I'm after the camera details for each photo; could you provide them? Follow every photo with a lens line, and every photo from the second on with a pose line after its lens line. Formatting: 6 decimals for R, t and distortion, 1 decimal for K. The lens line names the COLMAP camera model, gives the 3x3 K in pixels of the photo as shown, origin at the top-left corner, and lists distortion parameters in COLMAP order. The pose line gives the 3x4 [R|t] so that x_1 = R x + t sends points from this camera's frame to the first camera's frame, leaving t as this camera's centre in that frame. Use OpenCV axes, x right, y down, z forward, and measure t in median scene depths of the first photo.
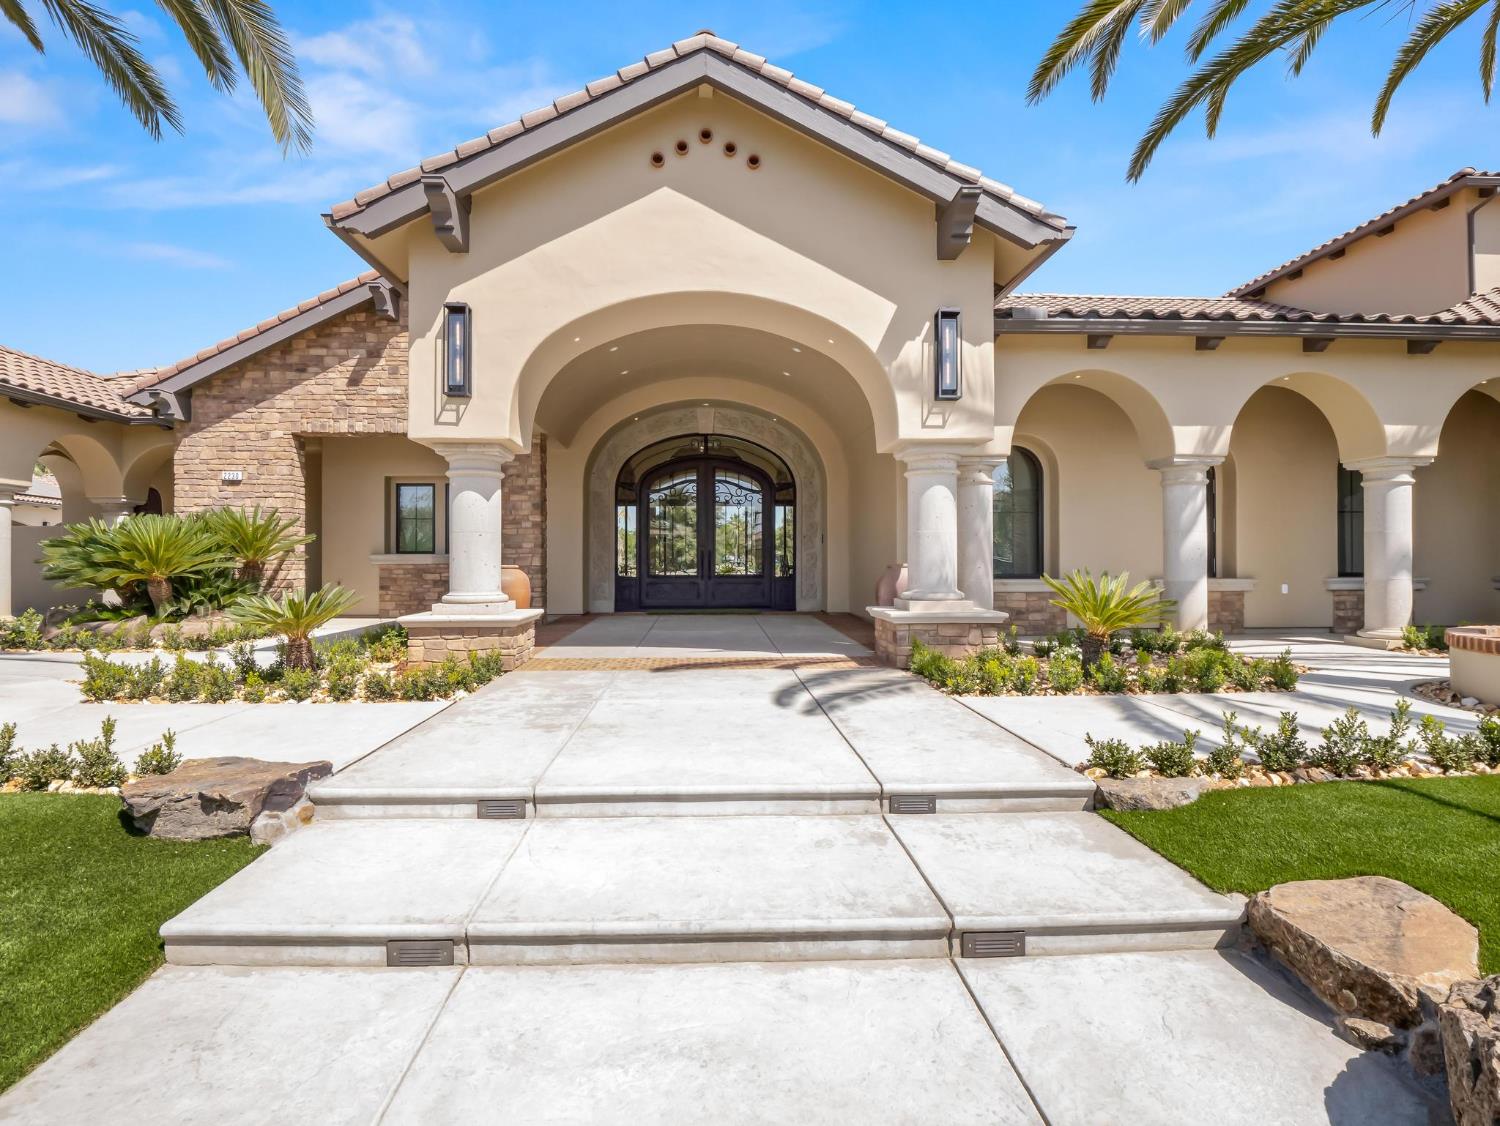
lens RADIAL K [[783.7, 0, 745.4], [0, 783.7, 553.0], [0, 0, 1]] dist [-0.013454, -0.000259]
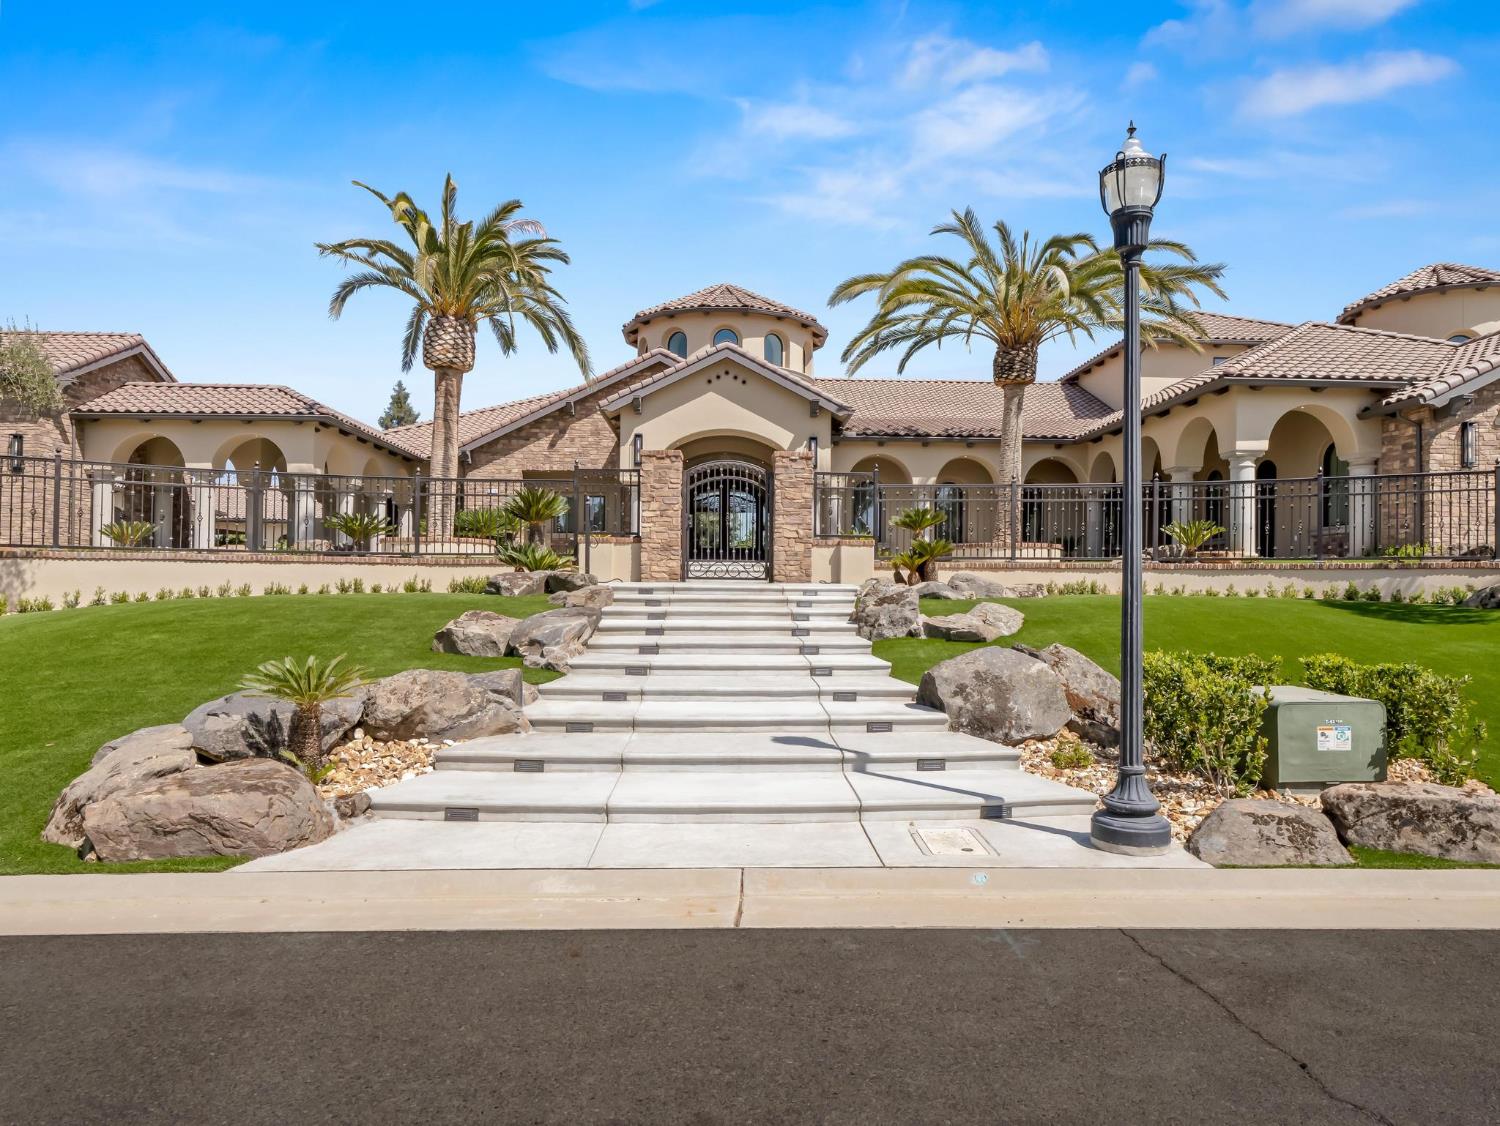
lens RADIAL K [[1008.1, 0, 750.0], [0, 1008.1, 563.0], [0, 0, 1]] dist [-0.002386, -0.000859]
pose [[0.999874, 0.007097, -0.014192, 0.055884], [-0.007356, 0.999805, -0.018302, 0.134248], [0.014060, 0.018404, 0.999732, -1.639425]]
